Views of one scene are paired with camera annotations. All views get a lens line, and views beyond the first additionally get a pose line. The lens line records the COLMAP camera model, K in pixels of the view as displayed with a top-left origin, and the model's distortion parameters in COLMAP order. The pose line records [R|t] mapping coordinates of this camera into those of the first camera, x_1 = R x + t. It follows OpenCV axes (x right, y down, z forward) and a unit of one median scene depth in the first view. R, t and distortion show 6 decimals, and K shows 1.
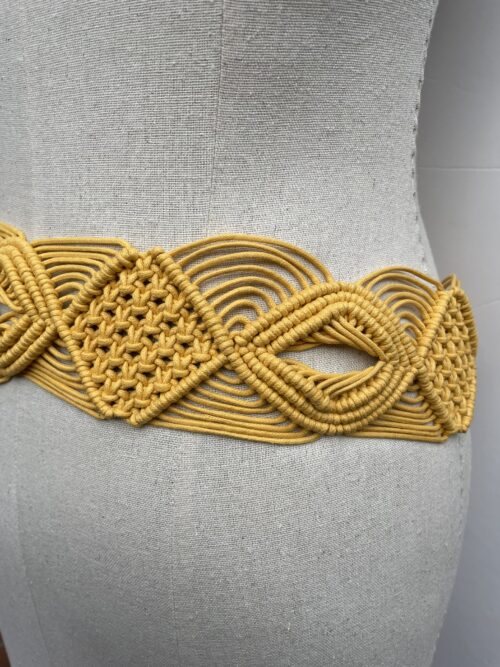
lens RADIAL K [[513.1, 0, 253.7], [0, 513.1, 334.7], [0, 0, 1]] dist [0.048783, -0.094841]
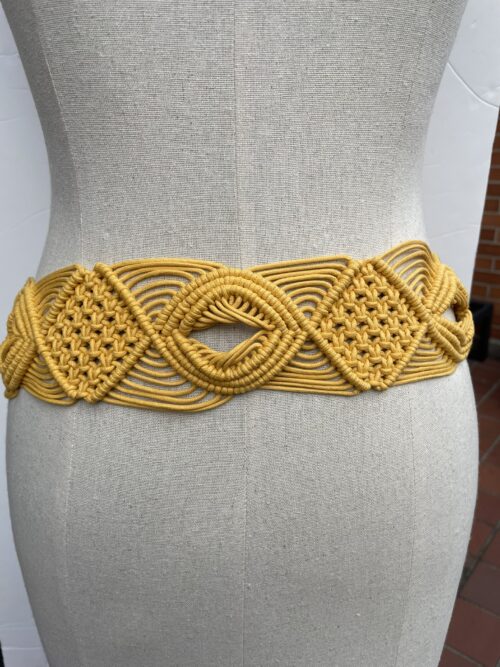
lens RADIAL K [[513.1, 0, 252.2], [0, 513.1, 332.5], [0, 0, 1]] dist [0.048783, -0.094841]
pose [[0.775674, -0.211953, 0.594480, -1.247043], [0.220030, 0.973643, 0.060045, -0.123302], [-0.591538, 0.084228, 0.801866, 0.114200]]
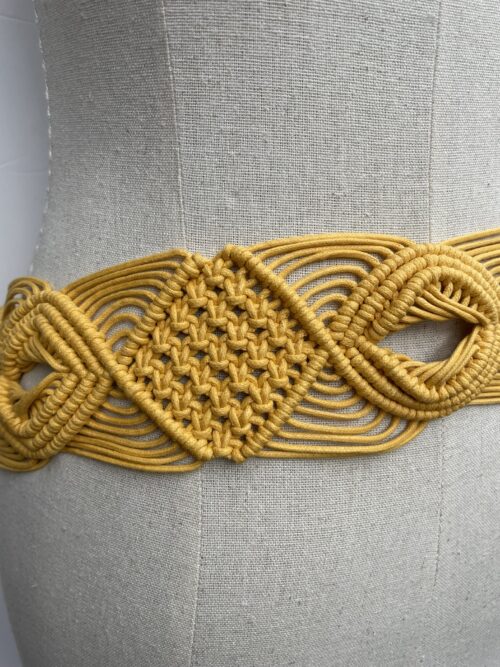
lens RADIAL K [[513.1, 0, 245.2], [0, 513.1, 332.1], [0, 0, 1]] dist [0.048783, -0.094841]
pose [[0.520449, -0.281541, 0.806144, -1.435524], [0.271013, 0.949732, 0.156722, -0.290850], [-0.809744, 0.136910, 0.570588, 0.895665]]
